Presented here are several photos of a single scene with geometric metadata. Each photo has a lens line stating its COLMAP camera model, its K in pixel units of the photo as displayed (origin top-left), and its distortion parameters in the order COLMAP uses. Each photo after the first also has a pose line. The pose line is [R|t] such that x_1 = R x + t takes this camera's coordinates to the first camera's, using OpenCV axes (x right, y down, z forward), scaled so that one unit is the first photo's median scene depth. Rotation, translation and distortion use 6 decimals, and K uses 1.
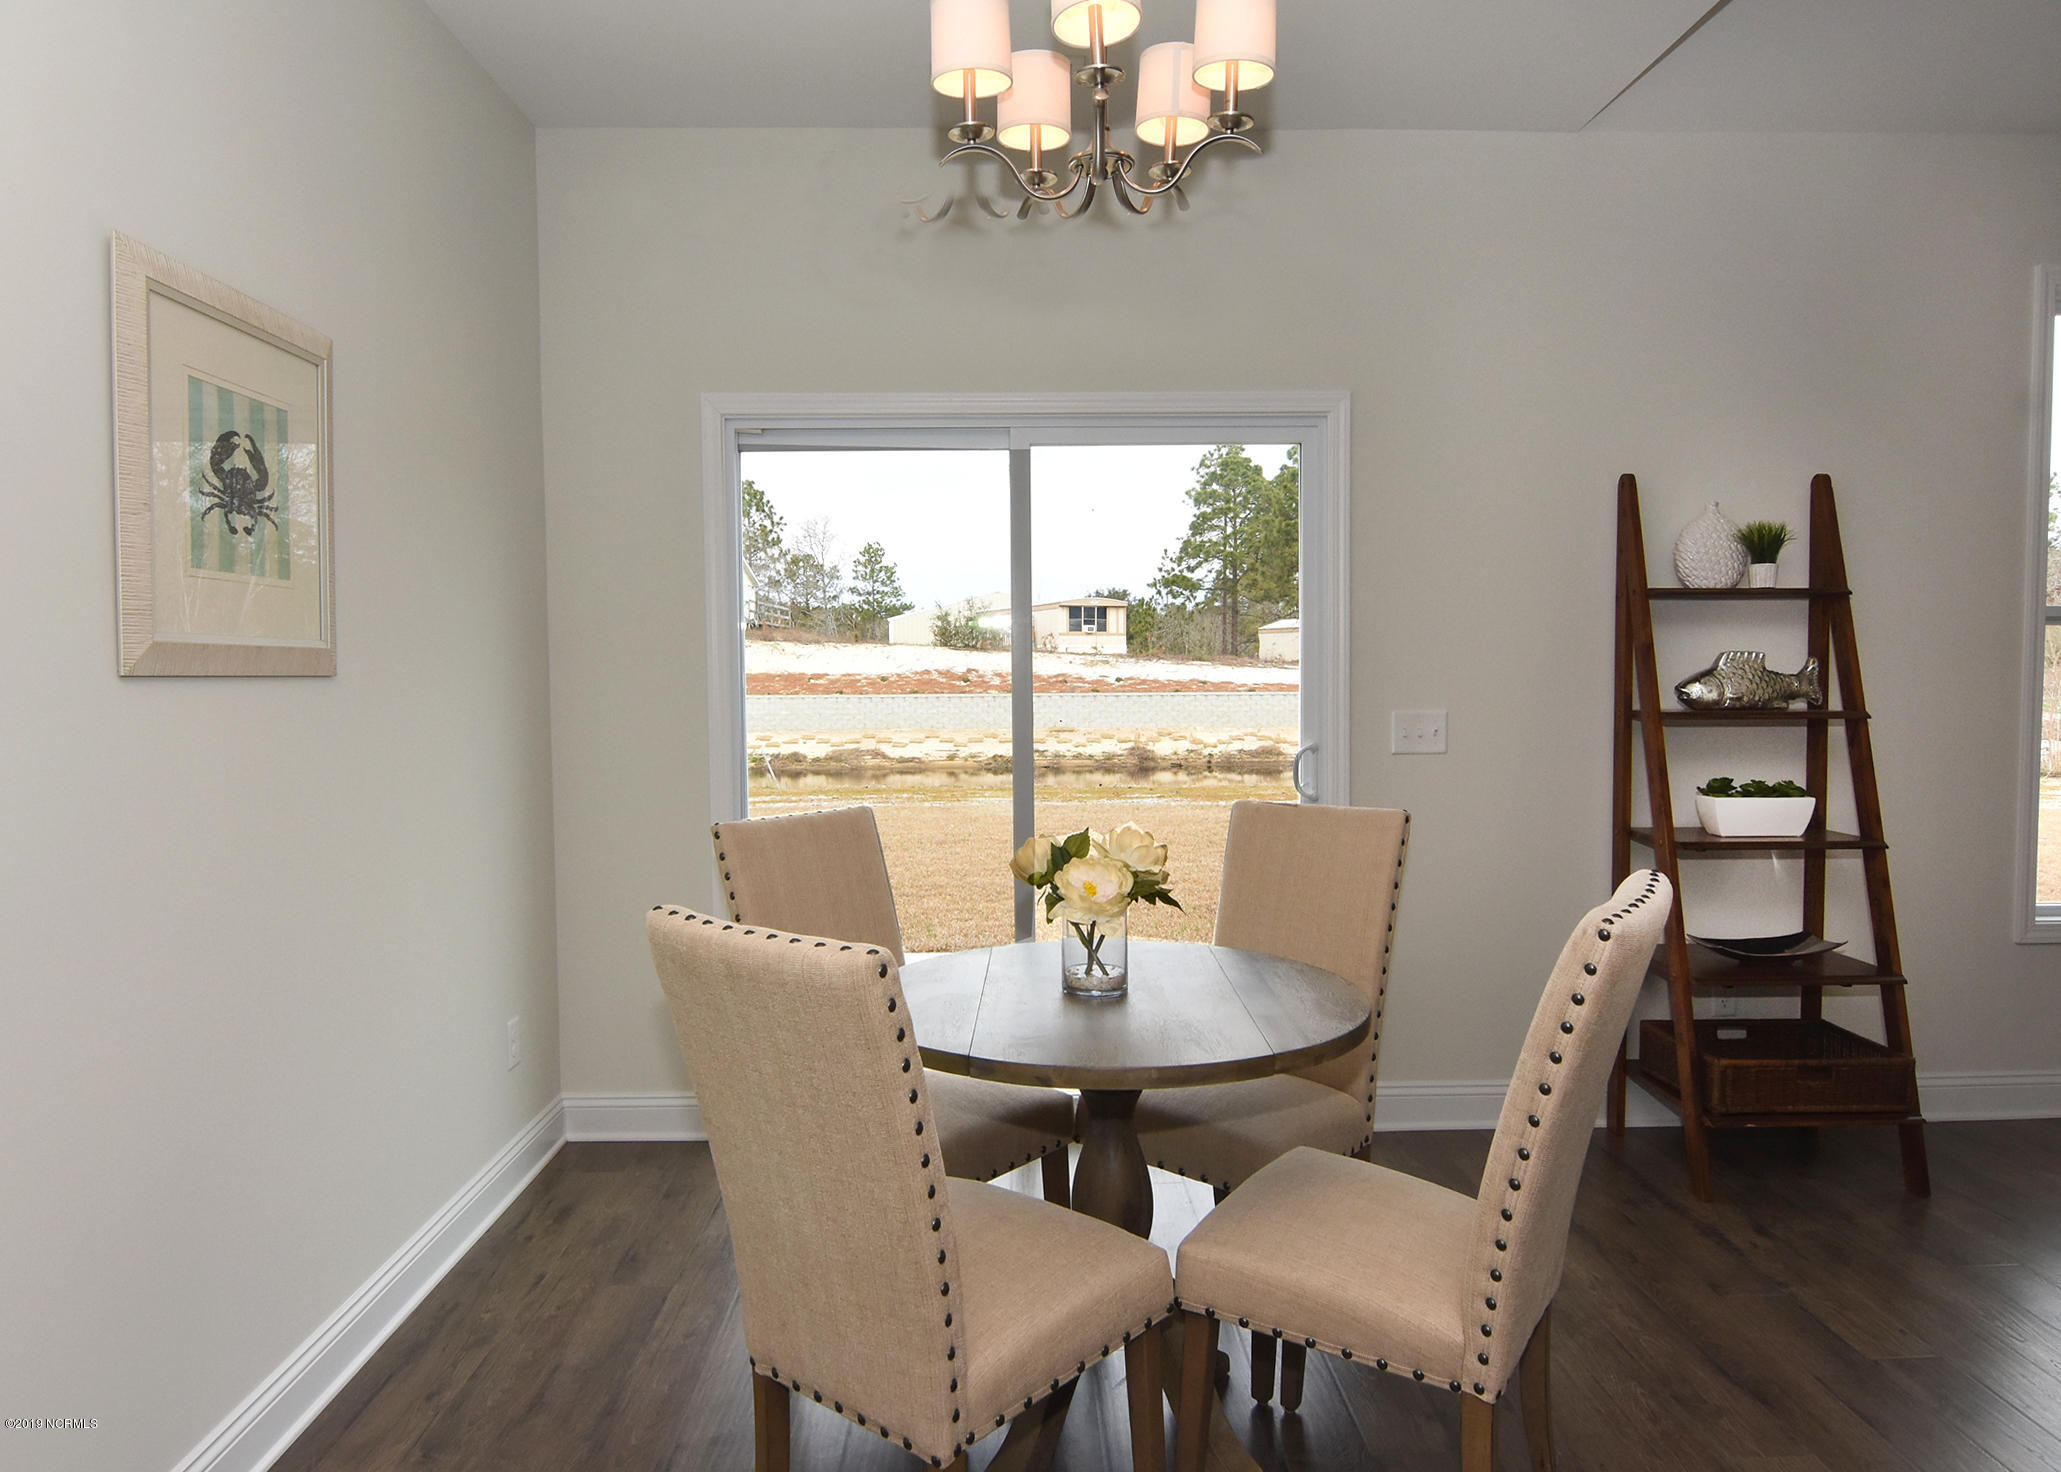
lens RADIAL K [[1339.8, 0, 1112.0], [0, 1339.8, 741.4], [0, 0, 1]] dist [-0.007059, -0.002010]
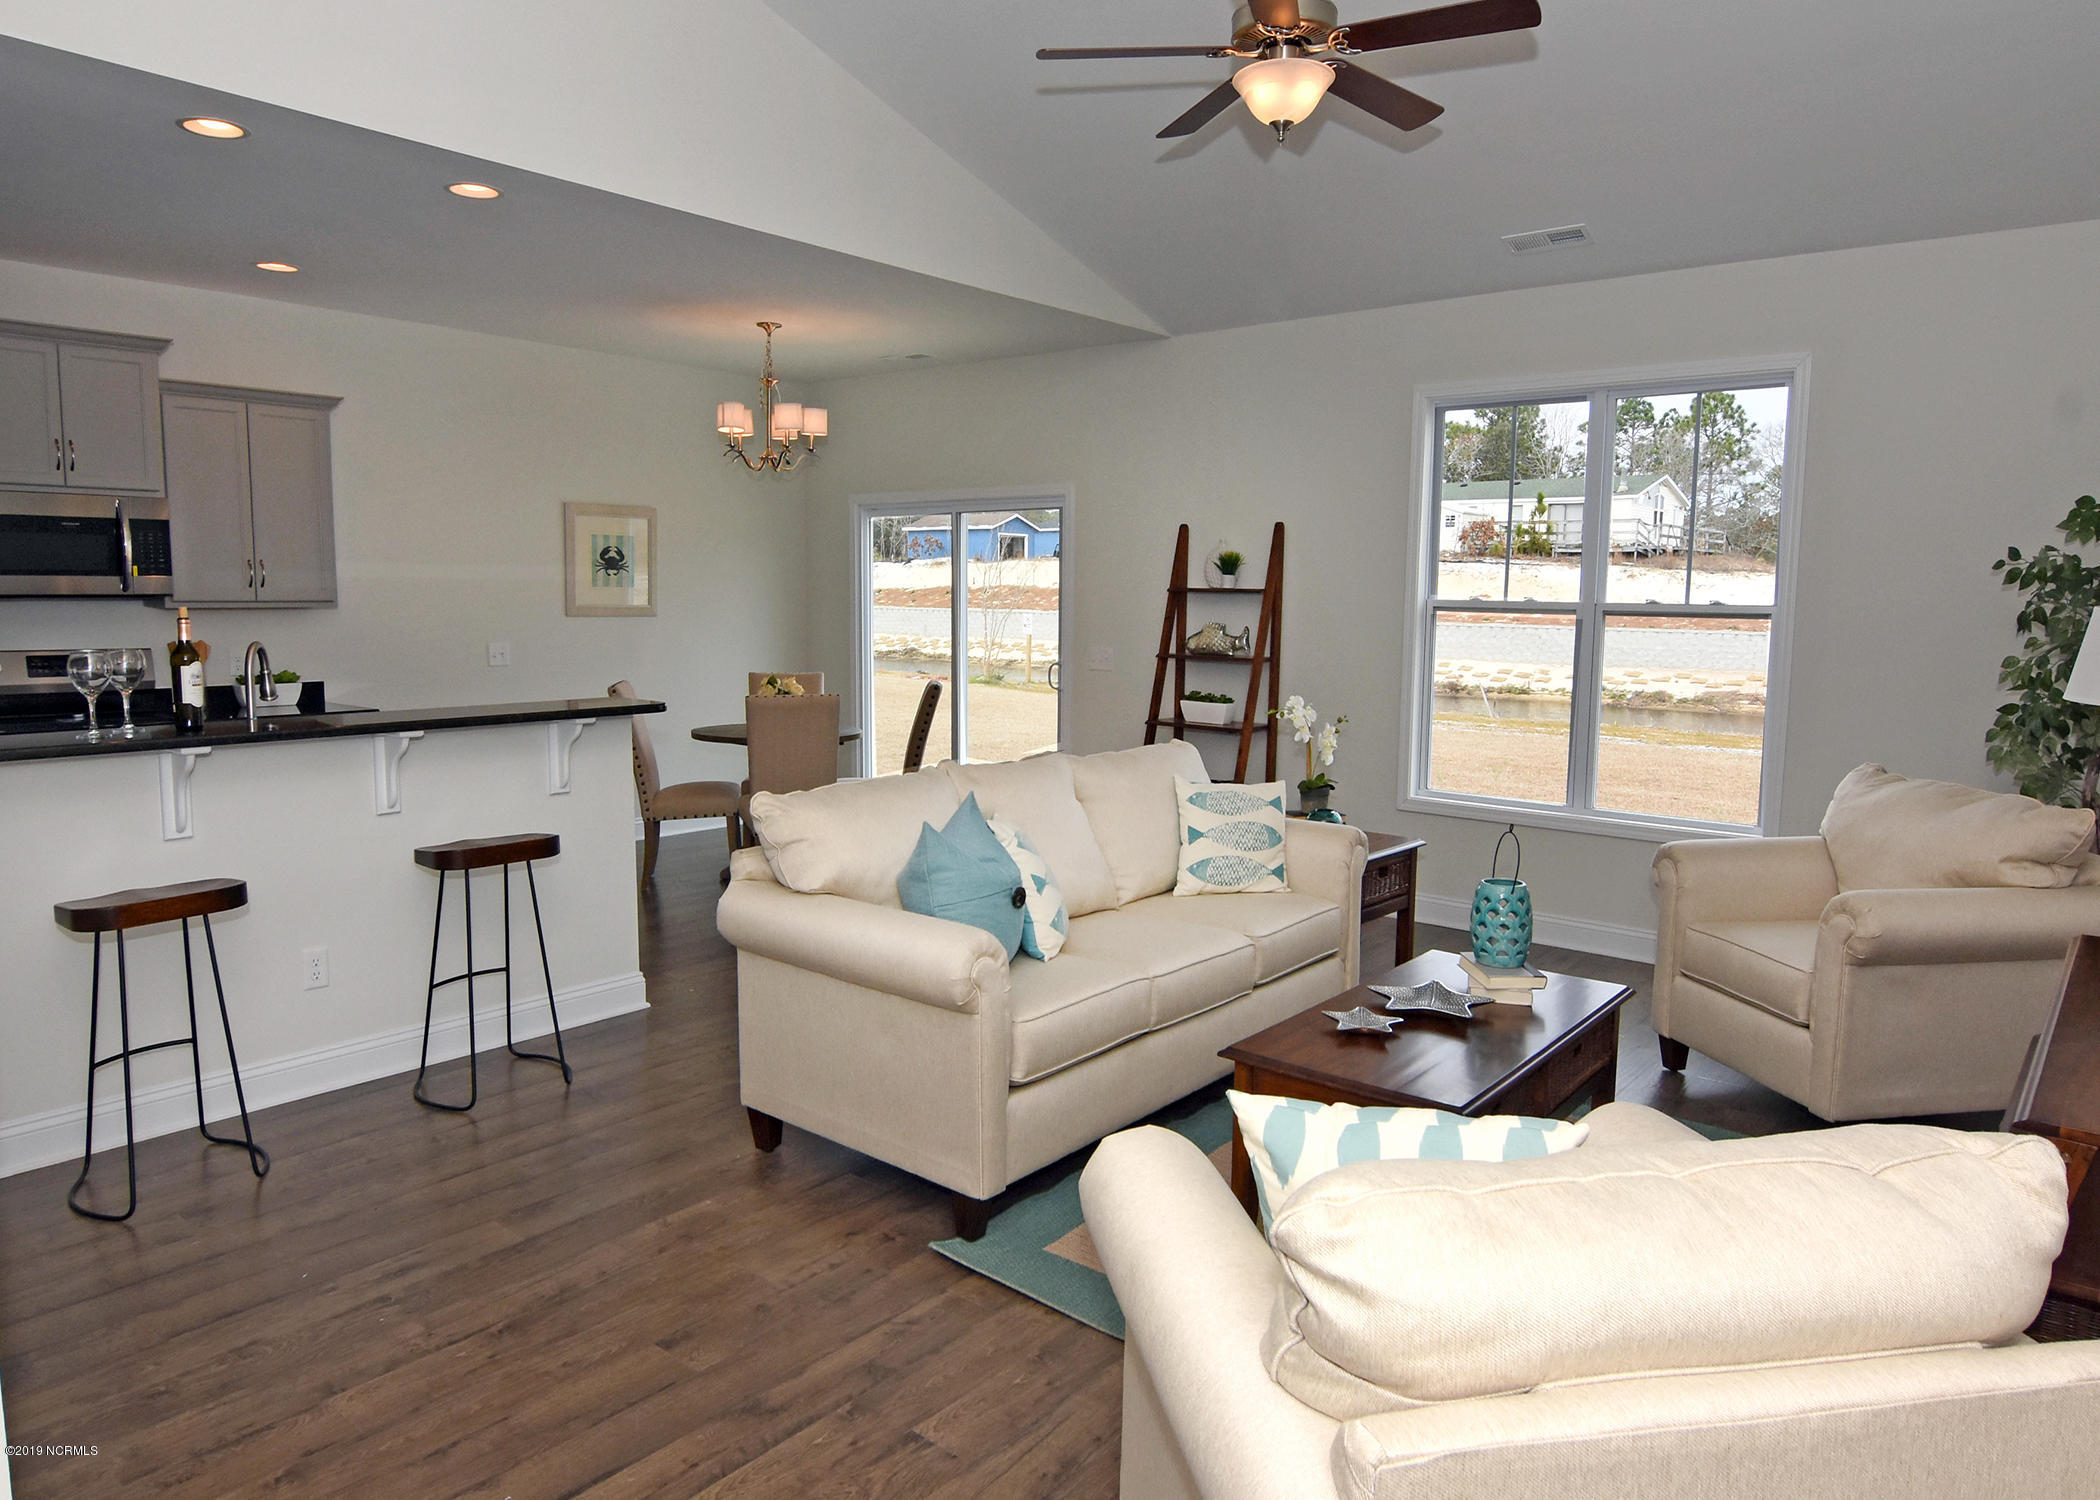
lens RADIAL K [[1493.4, 0, 1050.0], [0, 1493.4, 750.0], [0, 0, 1]] dist [-0.001309, -0.000424]
pose [[0.745112, 0.090246, -0.660805, 1.627558], [-0.056242, 0.995776, 0.072576, -0.030005], [0.664563, -0.016912, 0.747041, -0.665180]]
